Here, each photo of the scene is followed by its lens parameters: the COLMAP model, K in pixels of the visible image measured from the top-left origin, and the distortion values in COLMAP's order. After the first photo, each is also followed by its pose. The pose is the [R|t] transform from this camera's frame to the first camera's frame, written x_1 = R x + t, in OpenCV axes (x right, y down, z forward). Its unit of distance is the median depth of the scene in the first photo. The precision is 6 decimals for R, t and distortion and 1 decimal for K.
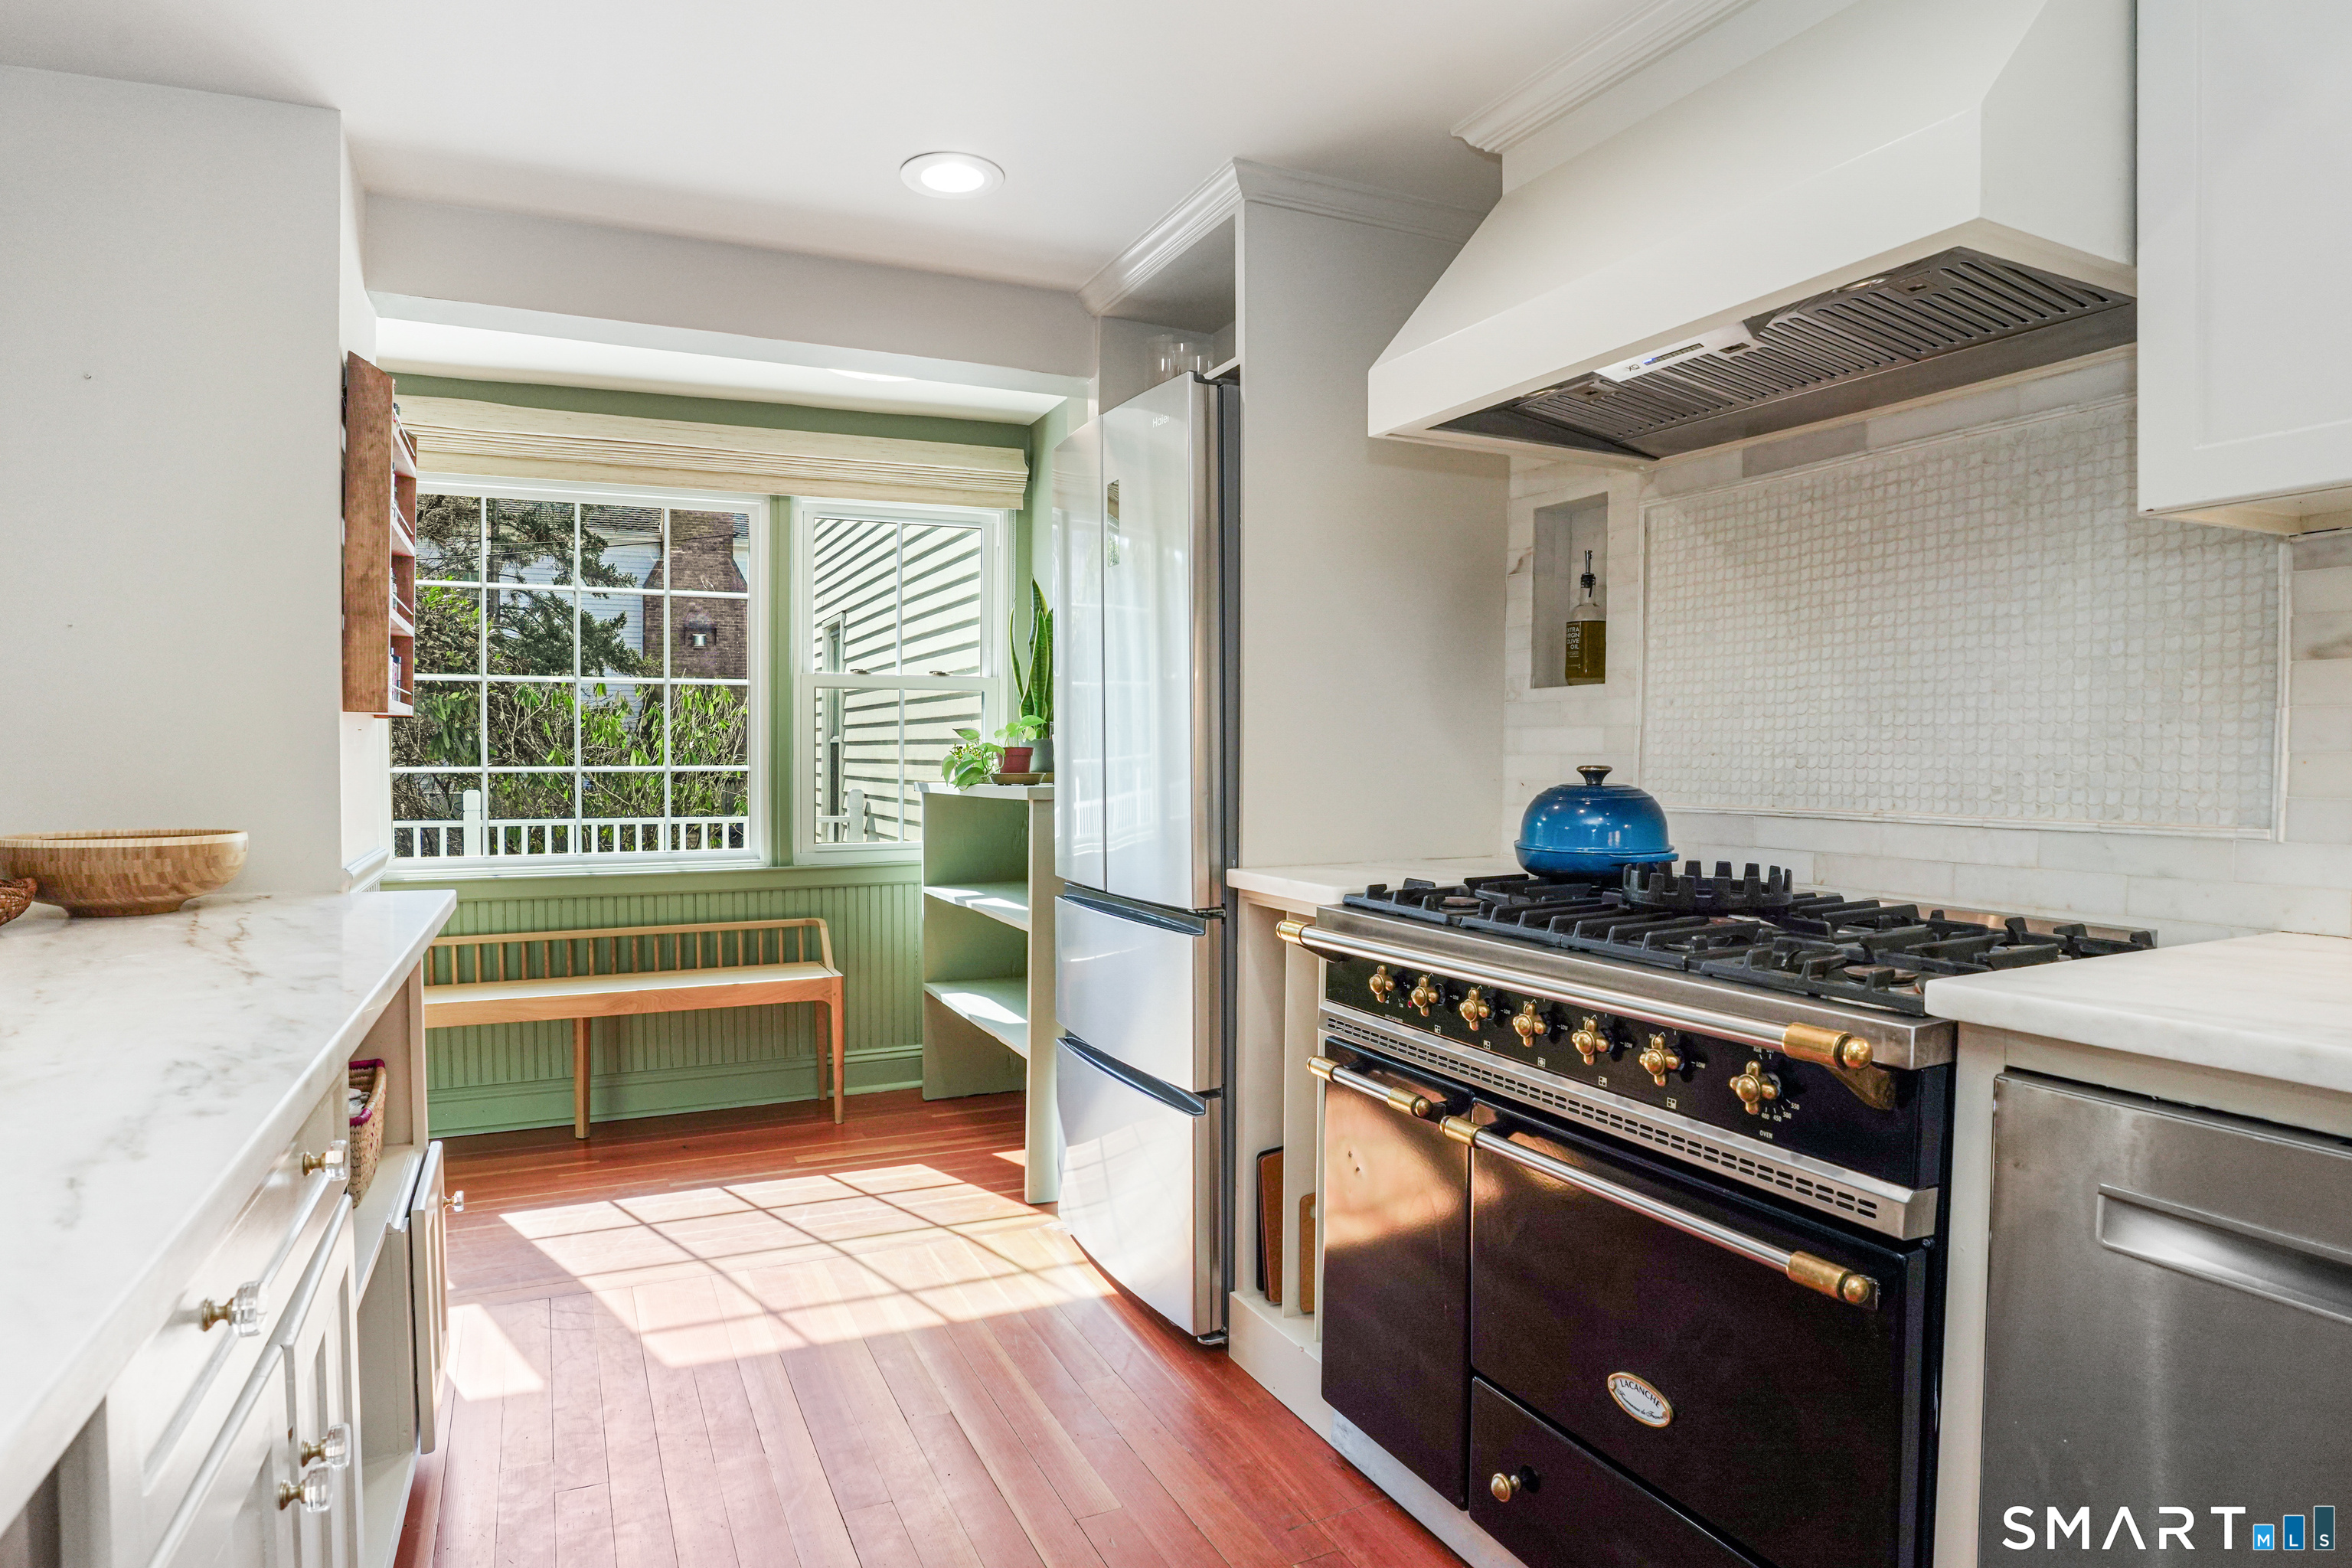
lens RADIAL K [[1335.0, 0, 1162.4], [0, 1335.0, 755.9], [0, 0, 1]] dist [-0.065195, 0.024611]
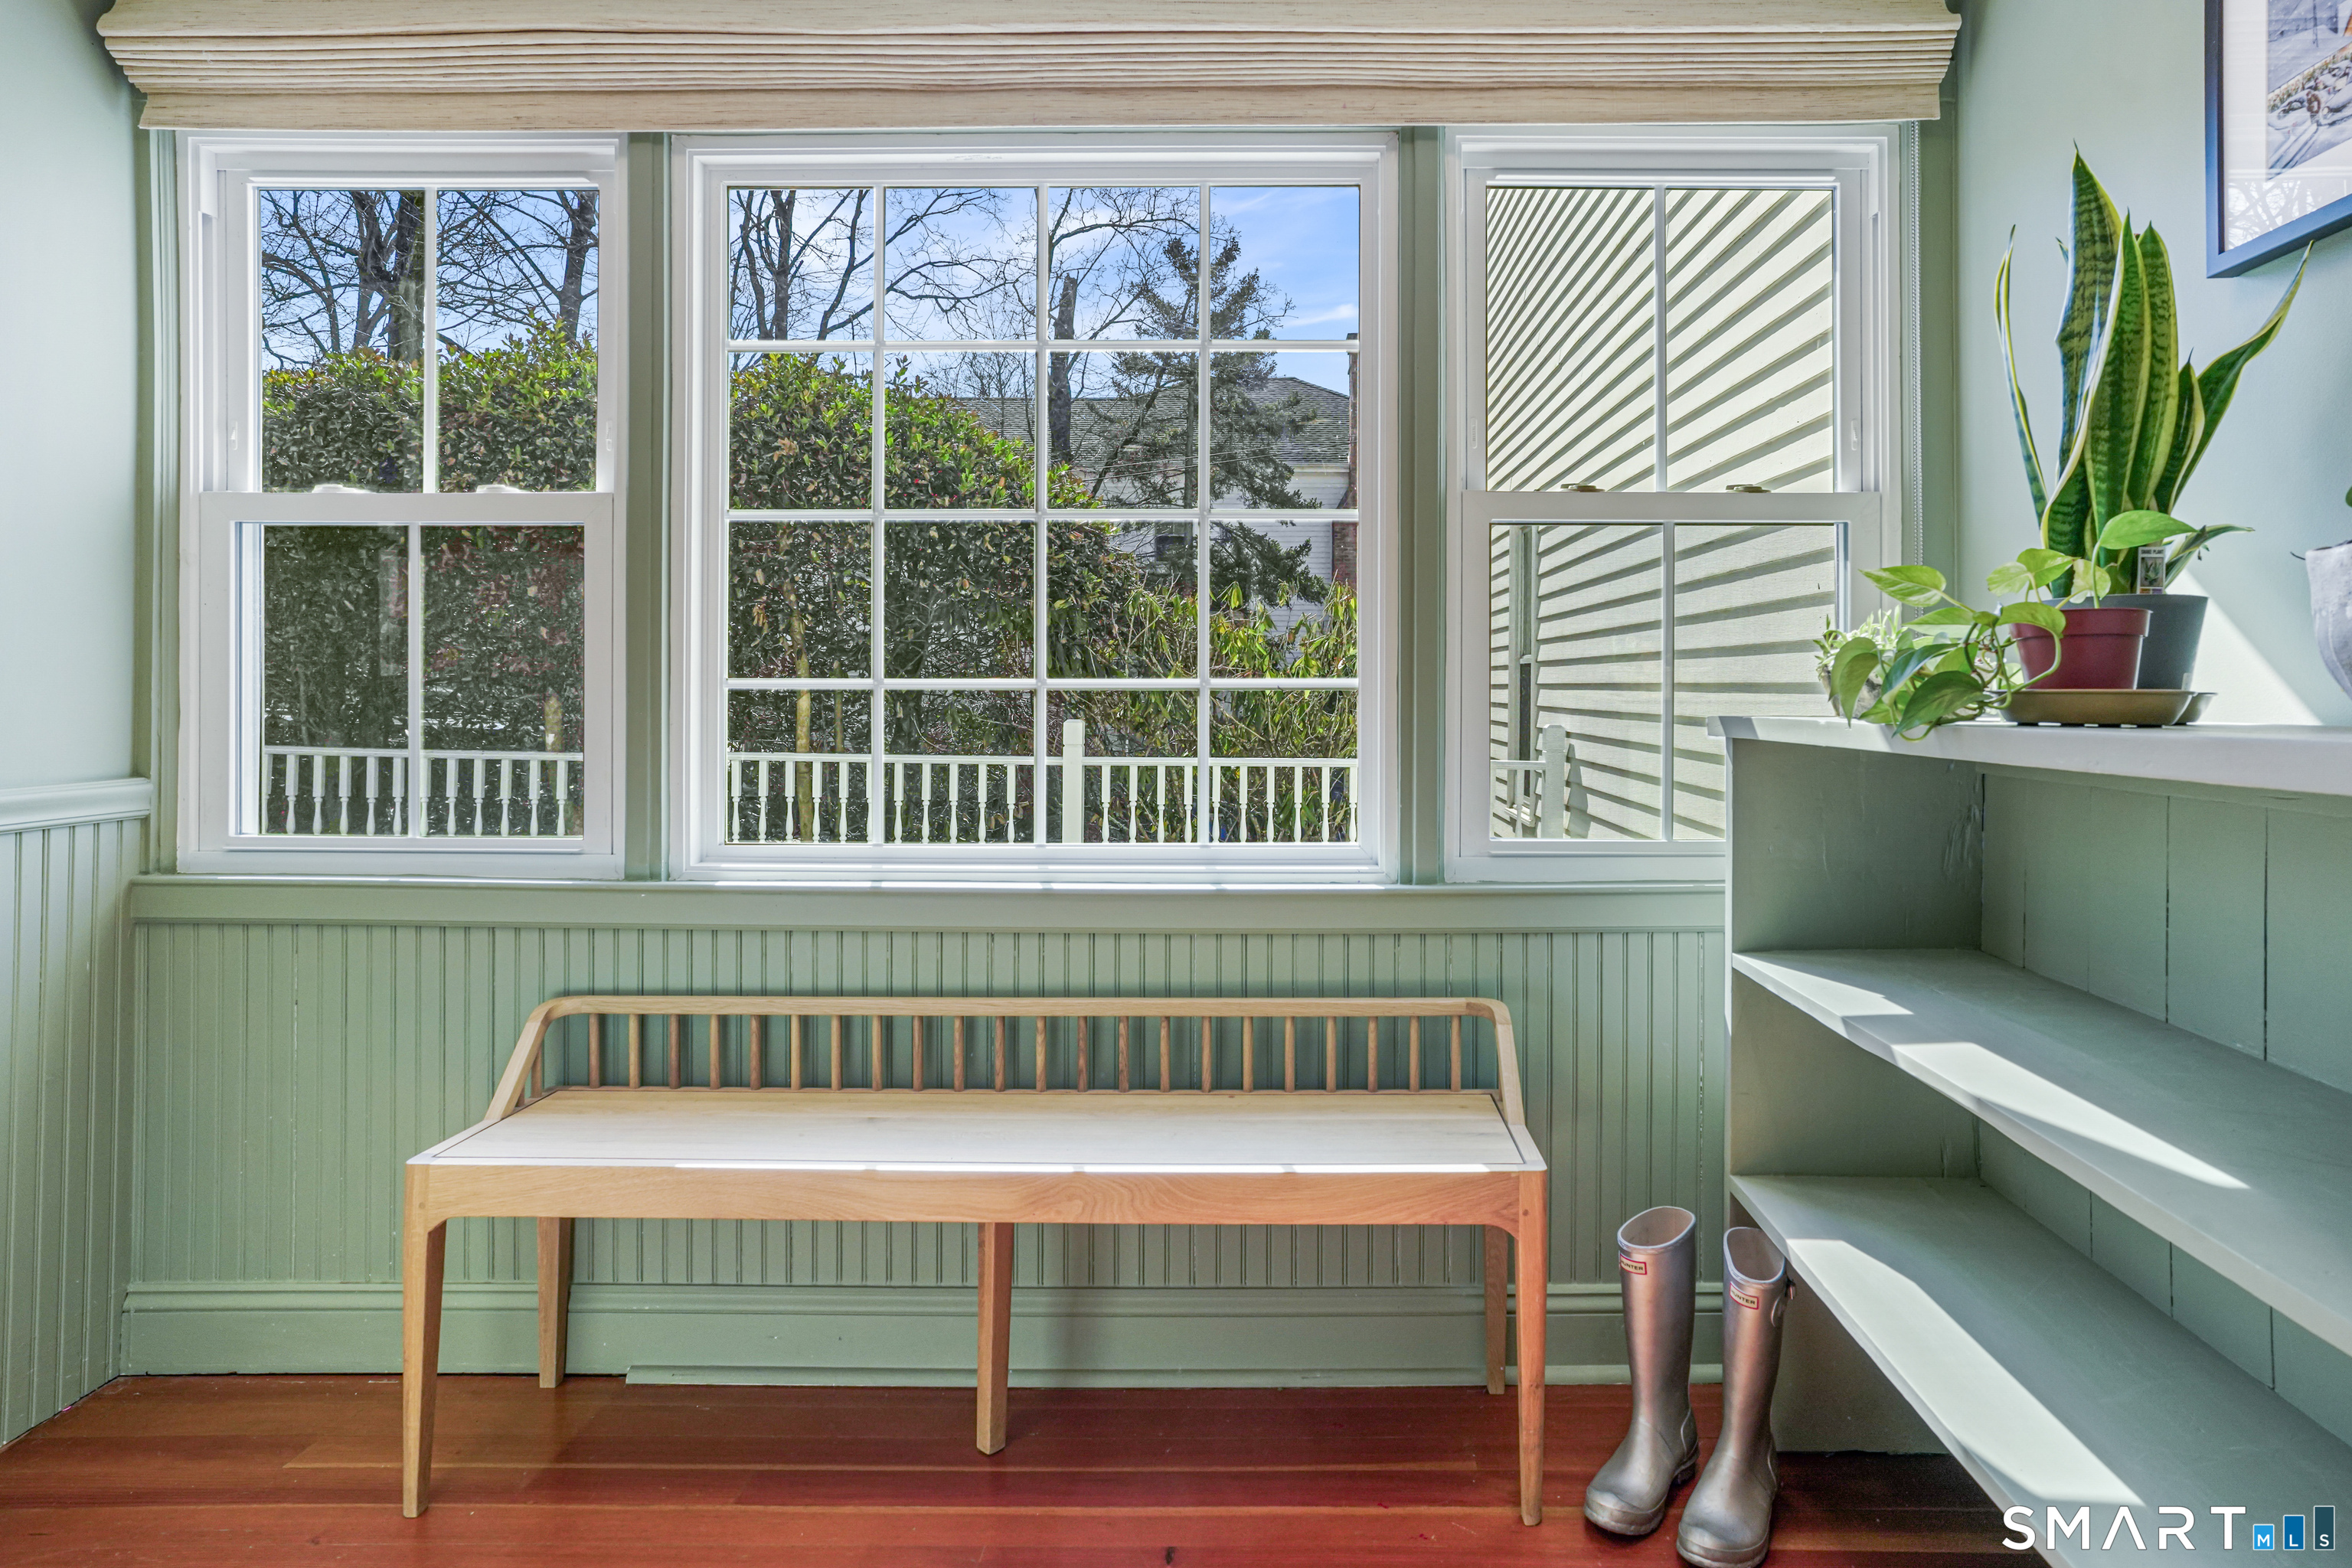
lens RADIAL K [[1335.0, 0, 1226.5], [0, 1335.0, 678.8], [0, 0, 1]] dist [-0.065195, 0.024611]
pose [[0.895466, 0.001607, -0.445126, -0.243574], [-0.005223, 0.999963, -0.006897, 0.021338], [0.445098, 0.008501, 0.895441, 0.970138]]
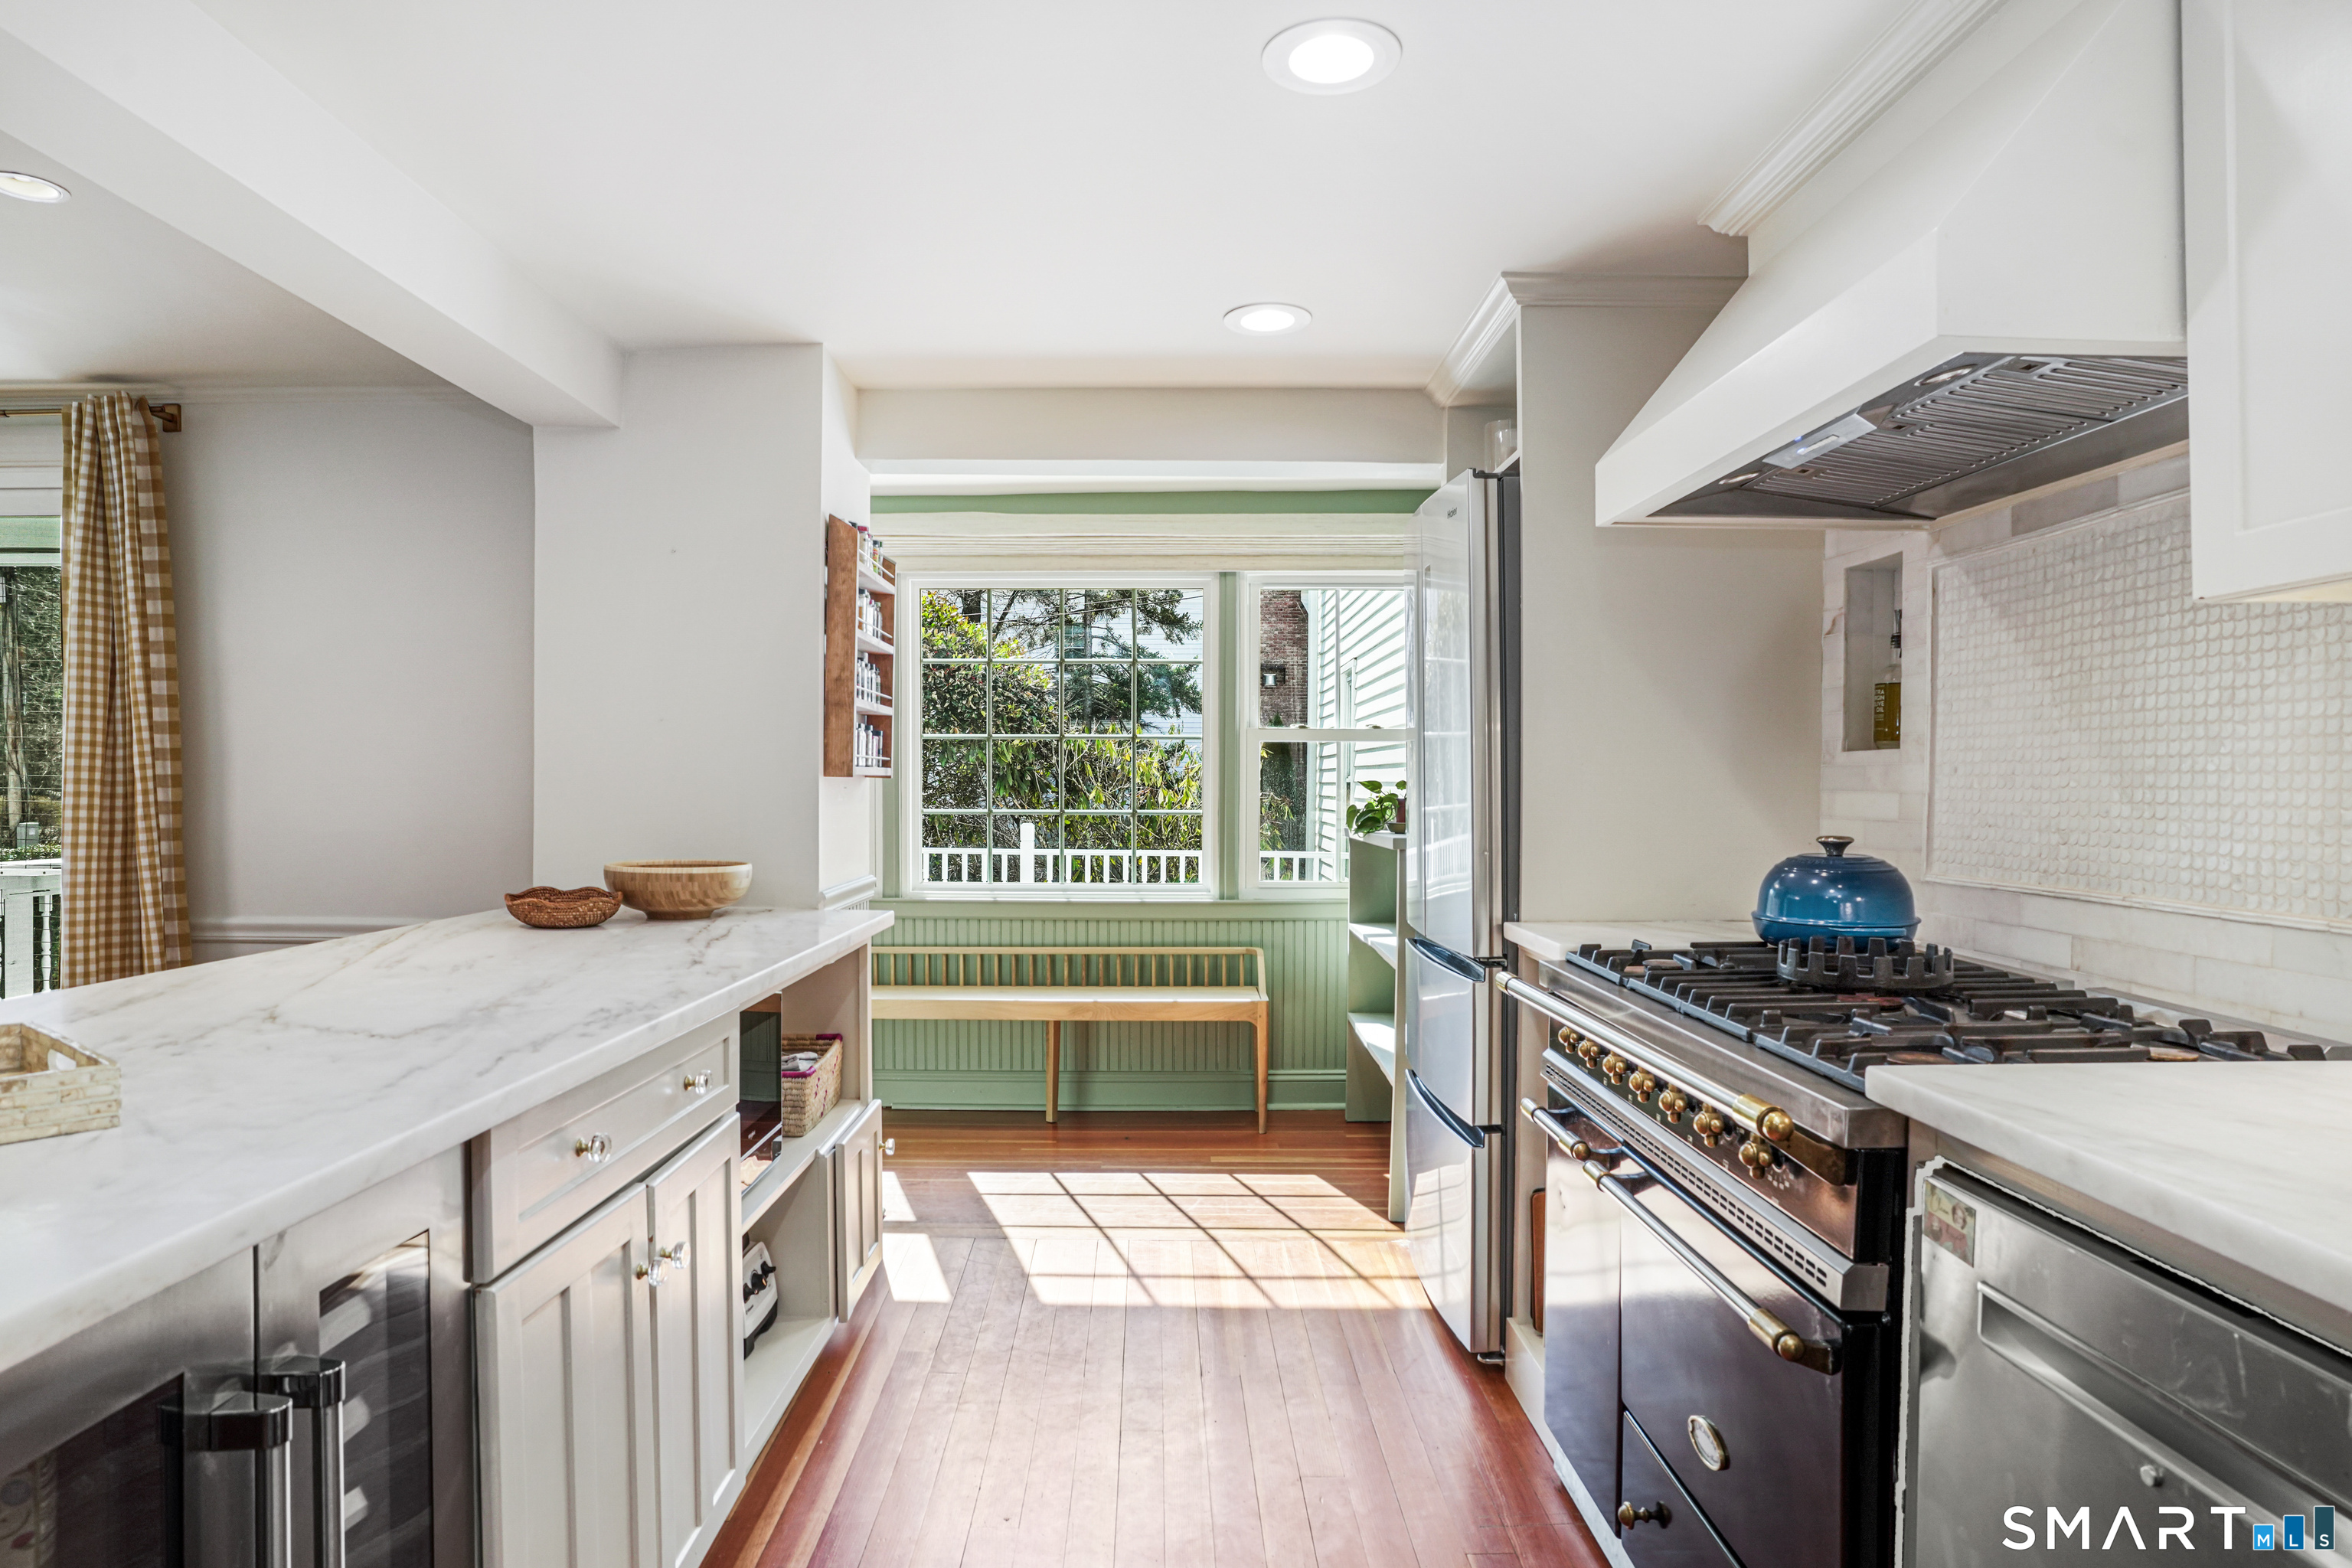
lens RADIAL K [[1335.0, 0, 1139.1], [0, 1335.0, 751.4], [0, 0, 1]] dist [-0.065195, 0.024611]
pose [[0.902437, -0.004897, -0.430795, 0.244092], [-0.006734, 0.999653, -0.025469, -0.024567], [0.430770, 0.025885, 0.902090, -0.103699]]
